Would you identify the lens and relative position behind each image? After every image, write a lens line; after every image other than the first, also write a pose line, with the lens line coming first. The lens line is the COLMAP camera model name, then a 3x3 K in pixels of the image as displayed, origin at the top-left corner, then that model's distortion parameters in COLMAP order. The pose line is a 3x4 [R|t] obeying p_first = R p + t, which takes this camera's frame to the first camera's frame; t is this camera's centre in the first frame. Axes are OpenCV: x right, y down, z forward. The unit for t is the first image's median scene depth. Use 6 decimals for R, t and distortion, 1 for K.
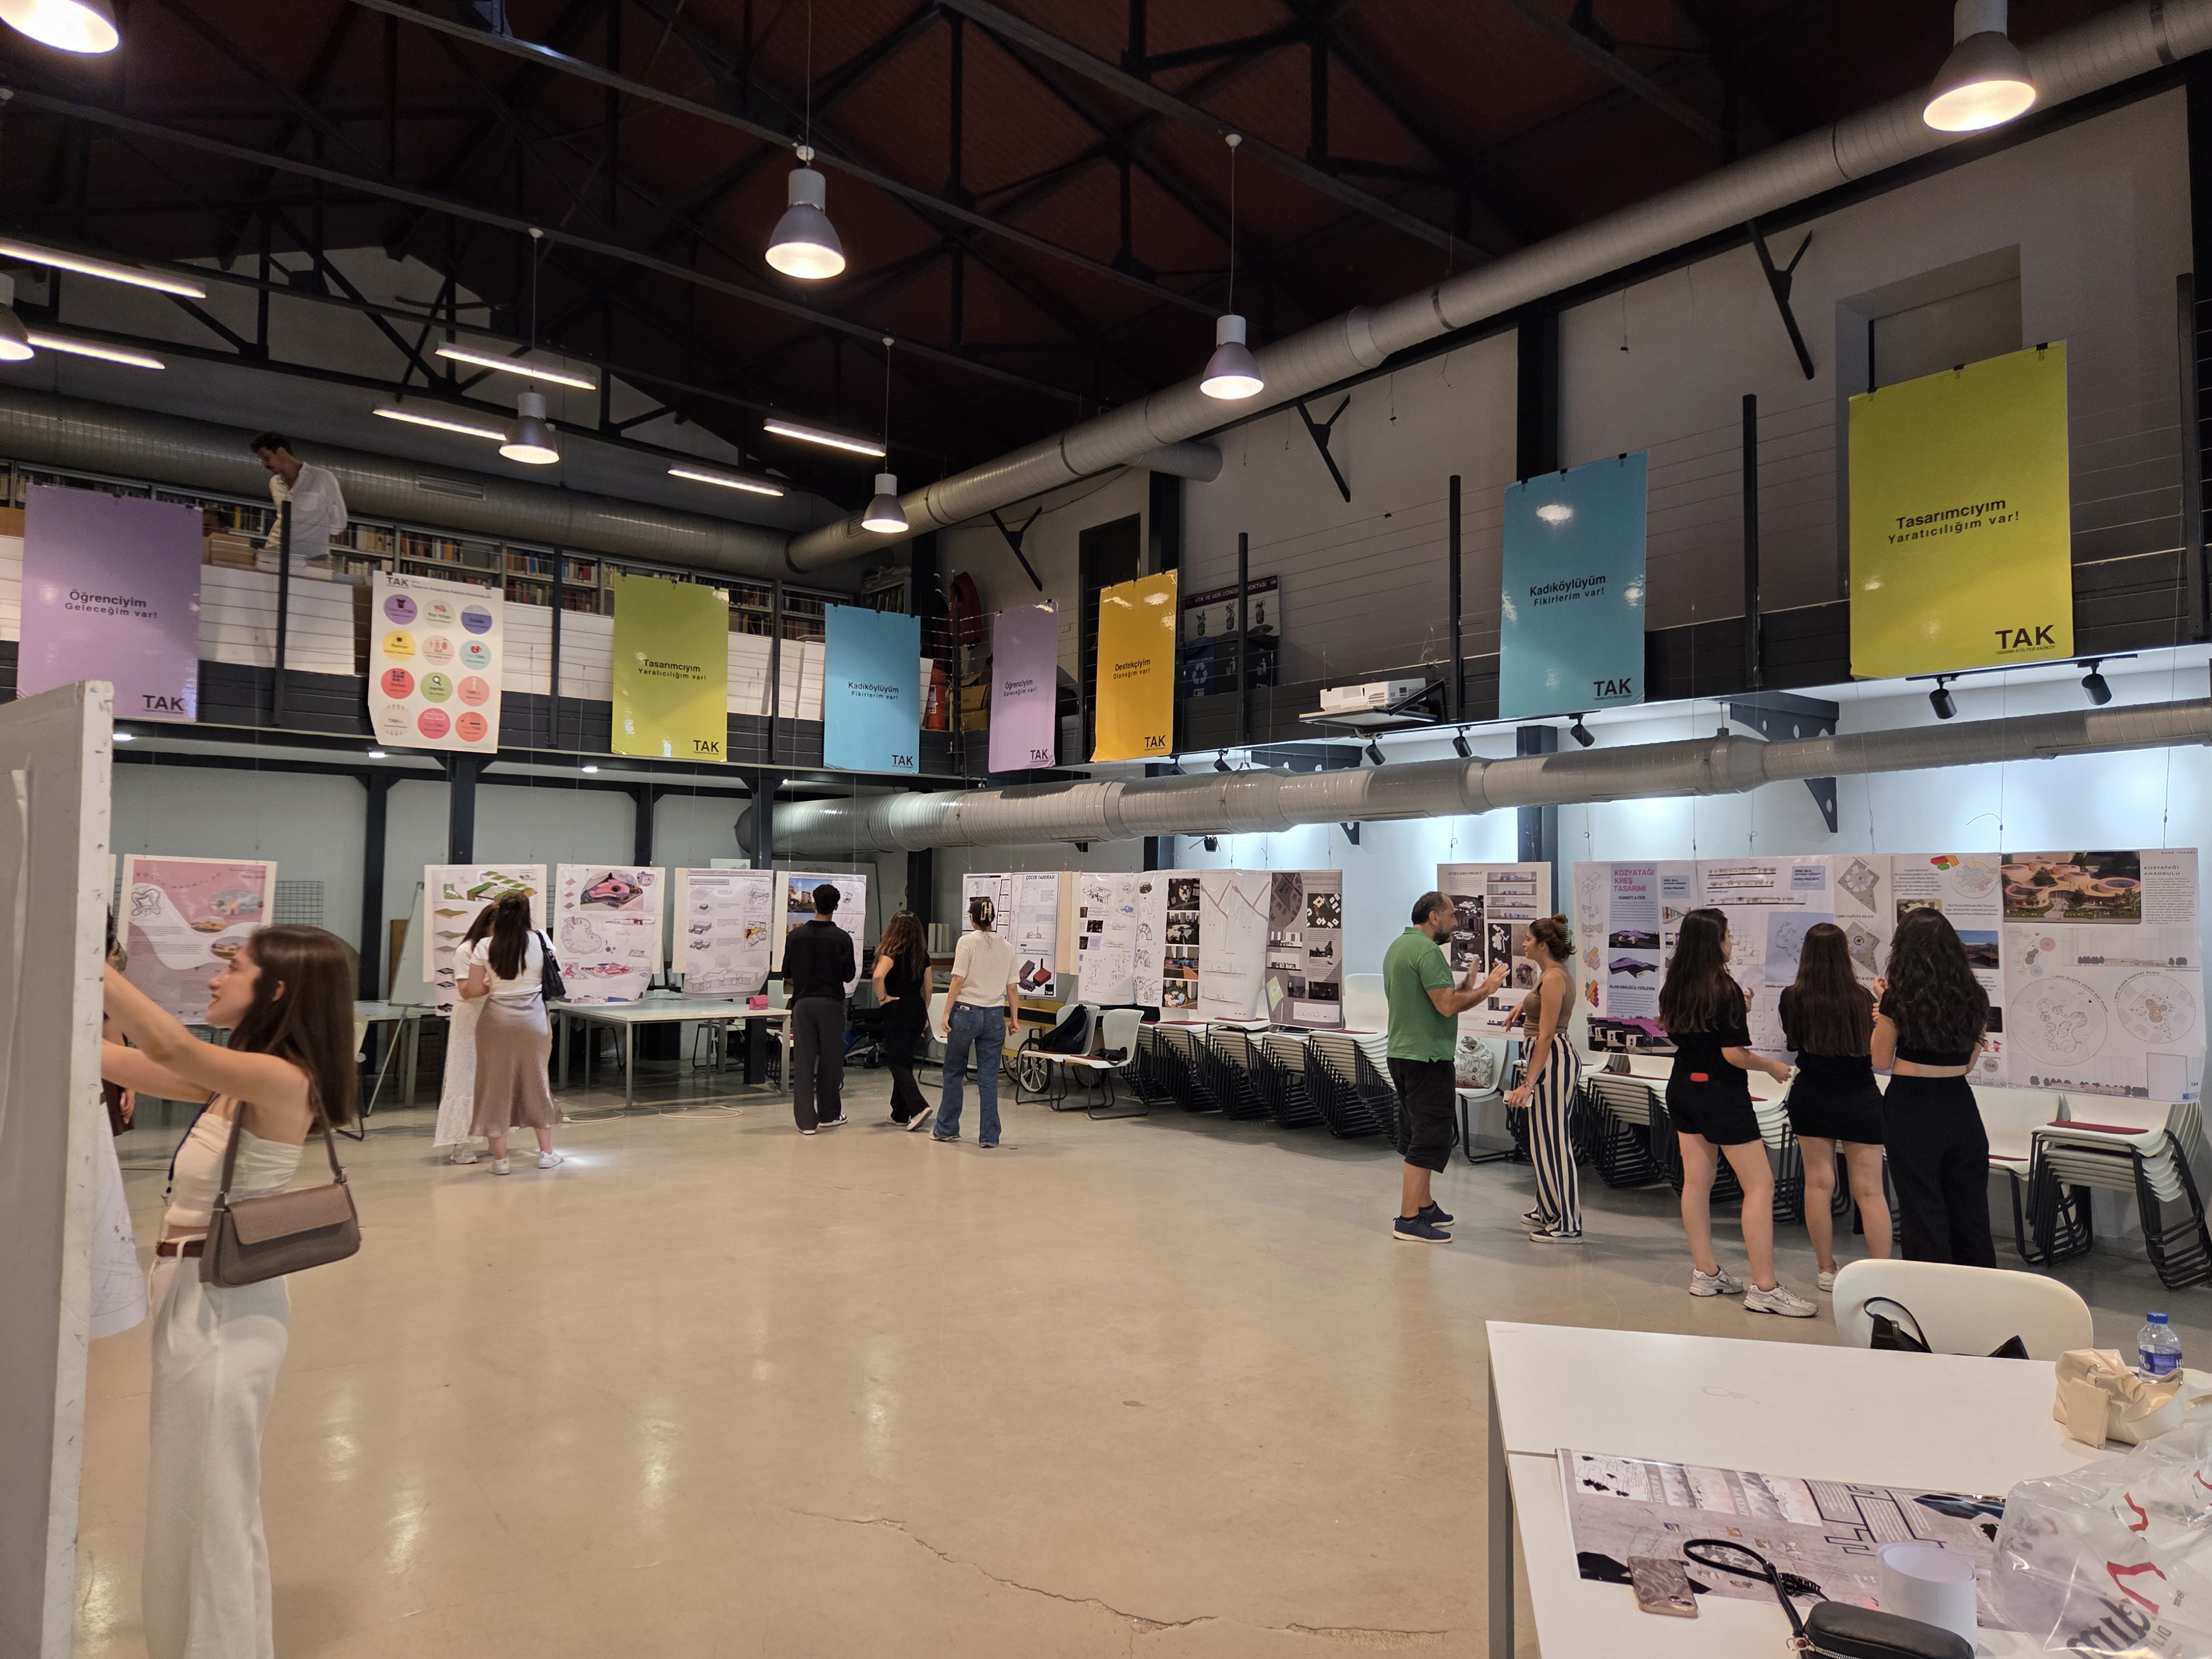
lens RADIAL K [[1473.7, 0, 1101.5], [0, 1473.7, 819.5], [0, 0, 1]] dist [0.051300, -0.020601]
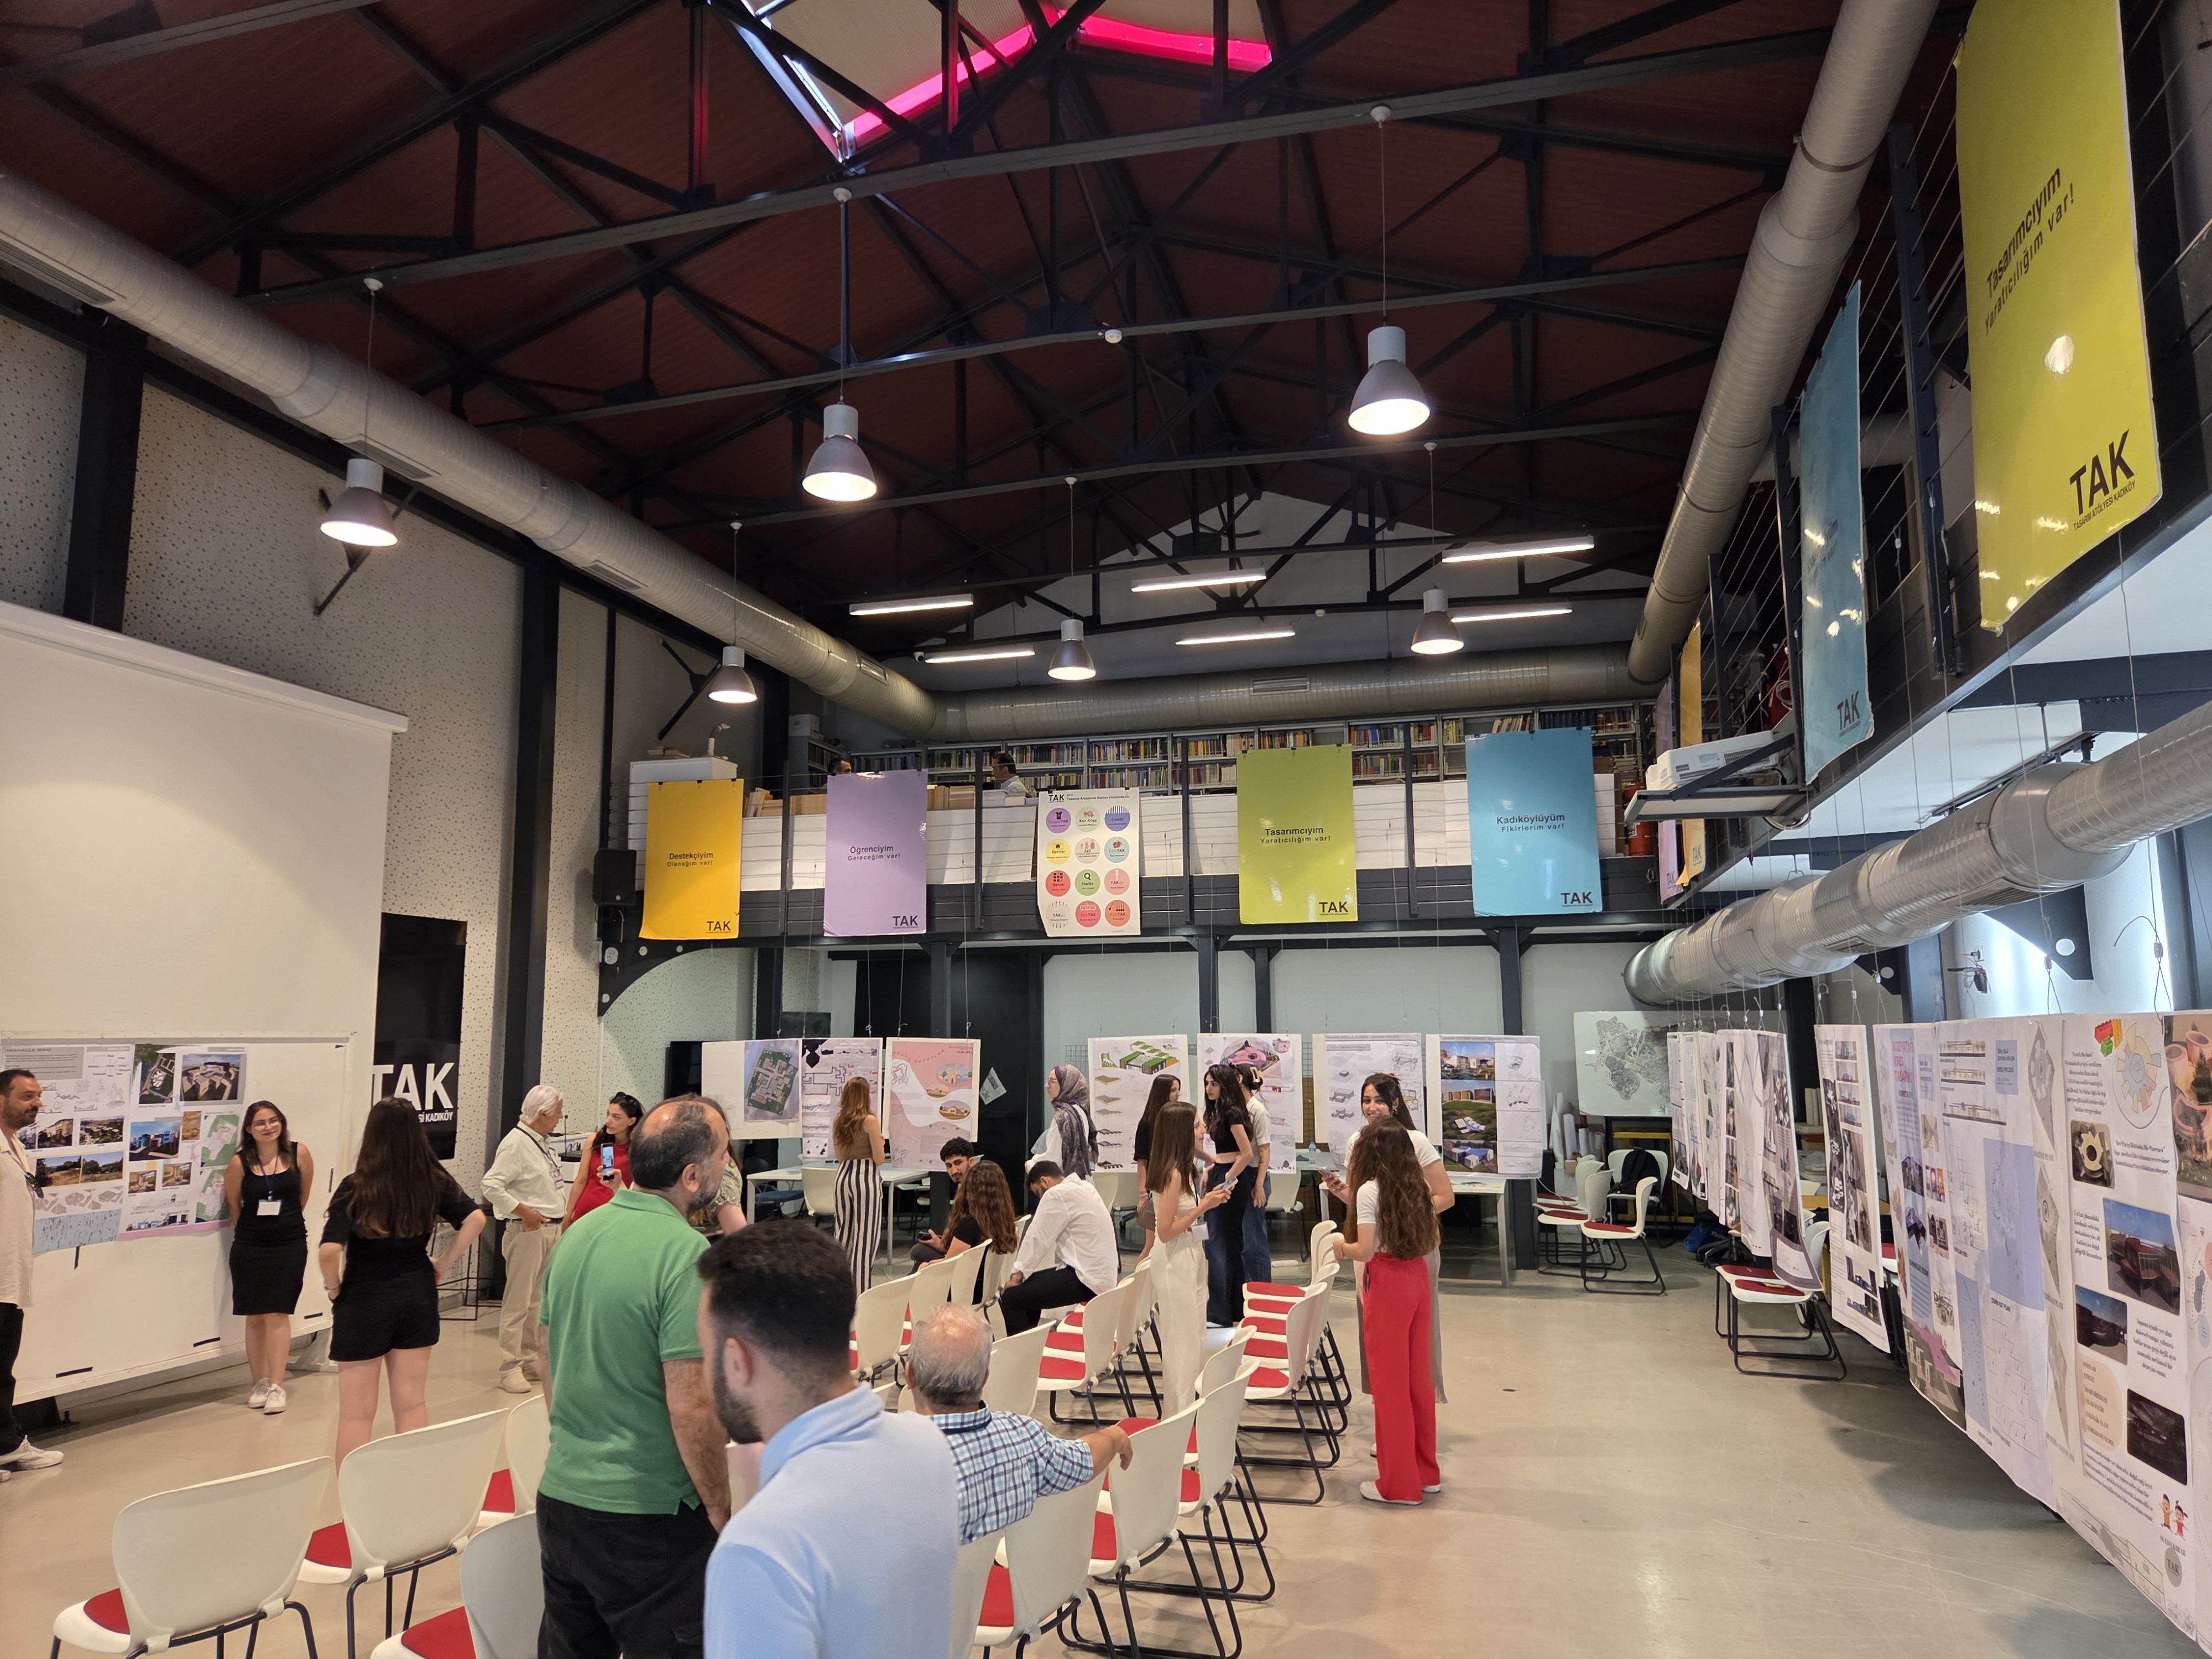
lens RADIAL K [[1473.7, 0, 1121.9], [0, 1473.7, 828.6], [0, 0, 1]] dist [0.051300, -0.020601]
pose [[0.593557, -0.128351, -0.794491, 0.455584], [0.061258, 0.991542, -0.114420, 0.002030], [0.802457, 0.019246, 0.596399, 0.322420]]
